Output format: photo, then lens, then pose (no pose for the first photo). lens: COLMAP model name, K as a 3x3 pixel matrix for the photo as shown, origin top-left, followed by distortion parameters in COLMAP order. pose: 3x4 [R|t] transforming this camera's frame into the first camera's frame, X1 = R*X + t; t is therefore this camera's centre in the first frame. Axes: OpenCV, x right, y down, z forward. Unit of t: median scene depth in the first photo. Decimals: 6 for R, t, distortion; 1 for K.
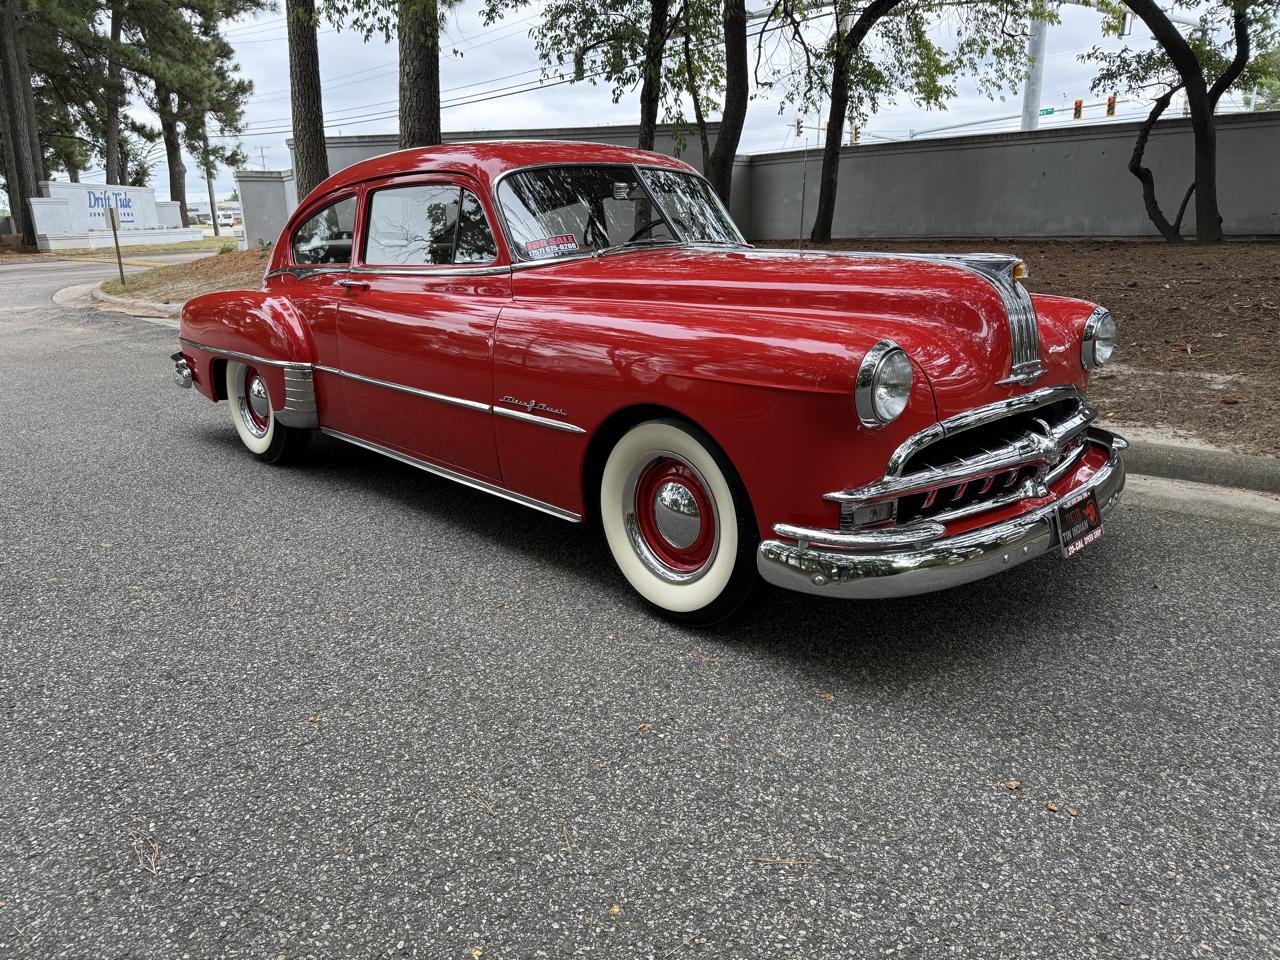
lens RADIAL K [[943.2, 0, 640.0], [0, 943.2, 480.0], [0, 0, 1]] dist [0.023332, -0.002726]
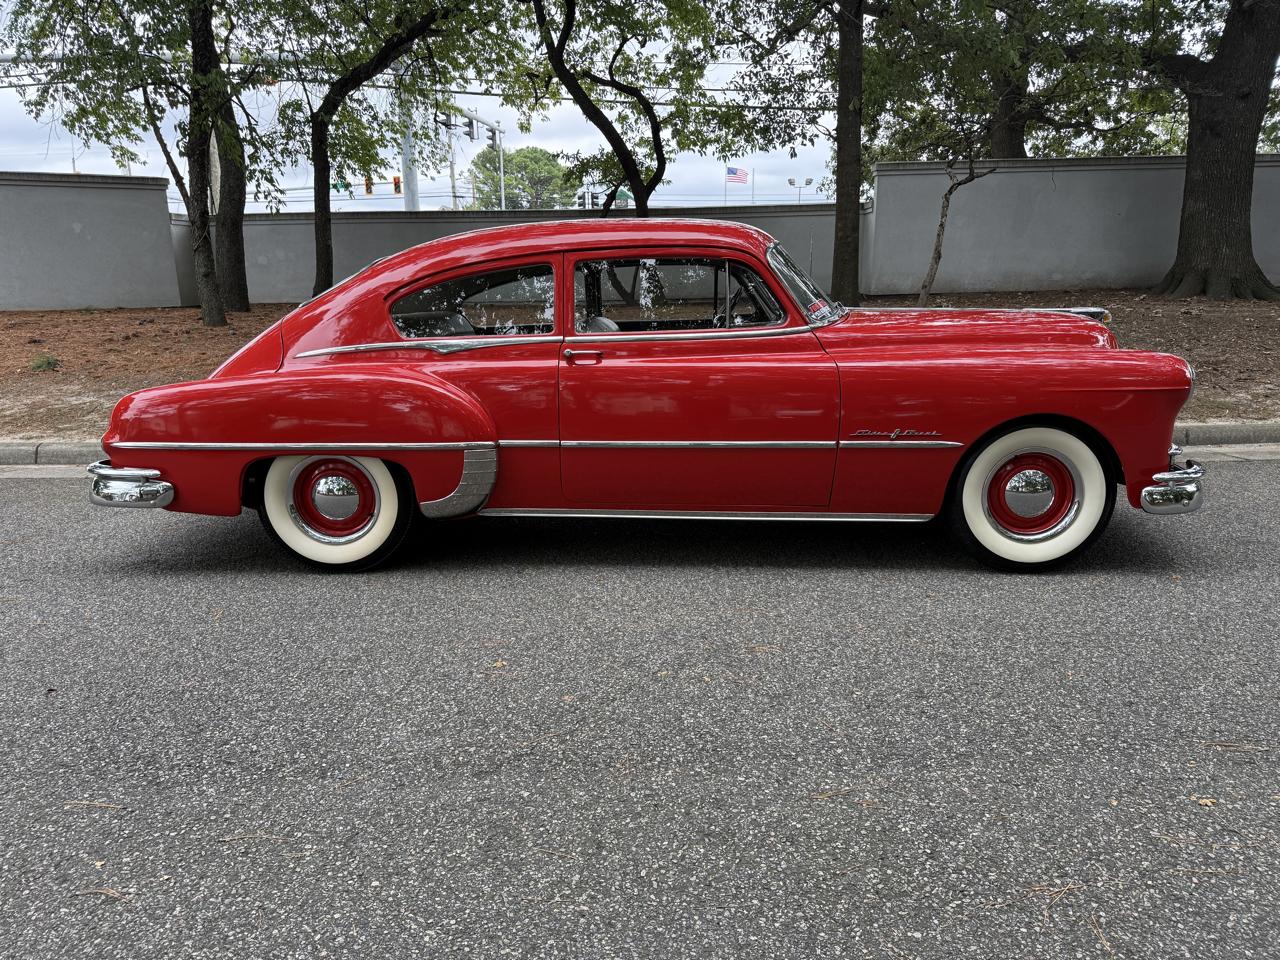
lens RADIAL K [[943.2, 0, 640.0], [0, 943.2, 480.0], [0, 0, 1]] dist [0.023332, -0.002726]
pose [[0.710882, -0.135844, 0.690067, -1.241455], [0.180195, 0.983598, 0.007997, -0.090976], [-0.679836, 0.118661, 0.723701, 0.344125]]
